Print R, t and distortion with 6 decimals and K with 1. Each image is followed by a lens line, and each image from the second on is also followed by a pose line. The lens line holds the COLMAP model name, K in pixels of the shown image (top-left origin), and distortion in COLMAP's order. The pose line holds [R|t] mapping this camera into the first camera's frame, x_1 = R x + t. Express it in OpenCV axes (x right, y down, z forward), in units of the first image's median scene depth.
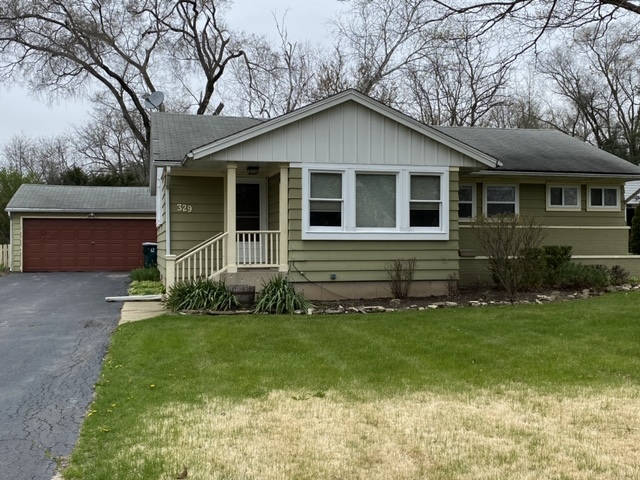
lens RADIAL K [[725.9, 0, 320.0], [0, 725.9, 240.0], [0, 0, 1]] dist [0.010411, 0.001477]
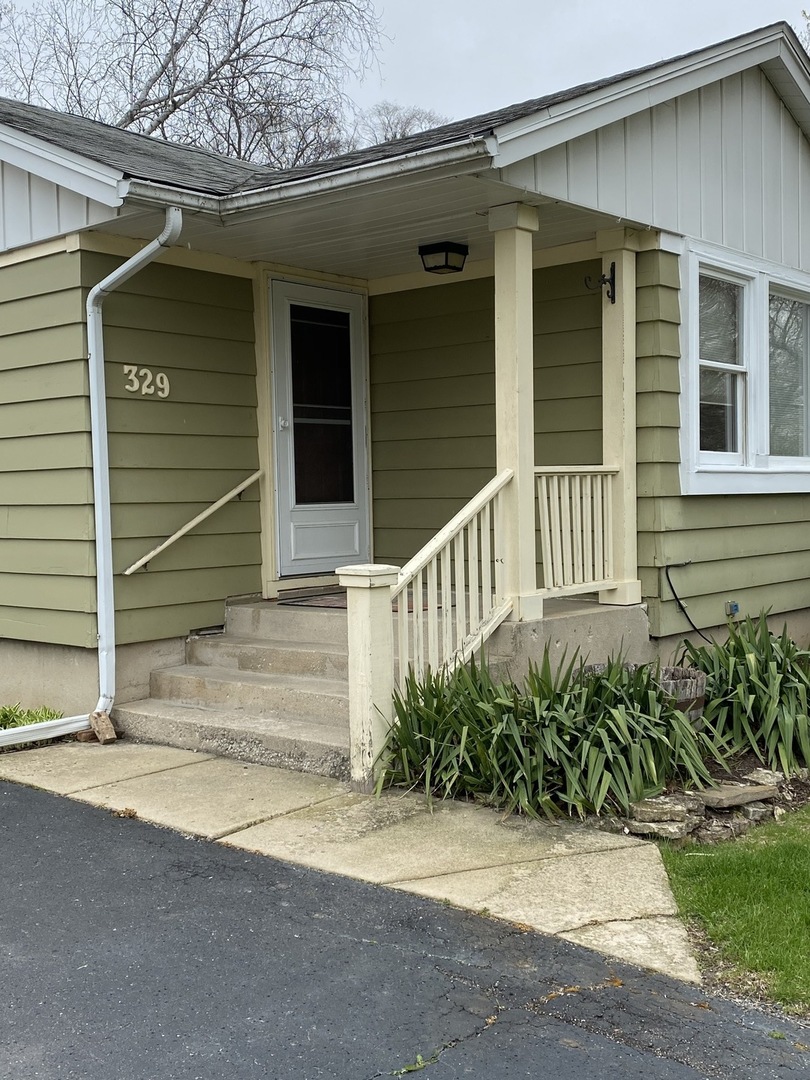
lens RADIAL K [[1224.9, 0, 405.0], [0, 1224.9, 540.0], [0, 0, 1]] dist [0.010411, 0.001477]
pose [[0.831161, -0.034582, 0.554956, -0.403722], [0.010199, 0.998844, 0.046968, -0.006729], [-0.555939, -0.033378, 0.830553, 0.636472]]
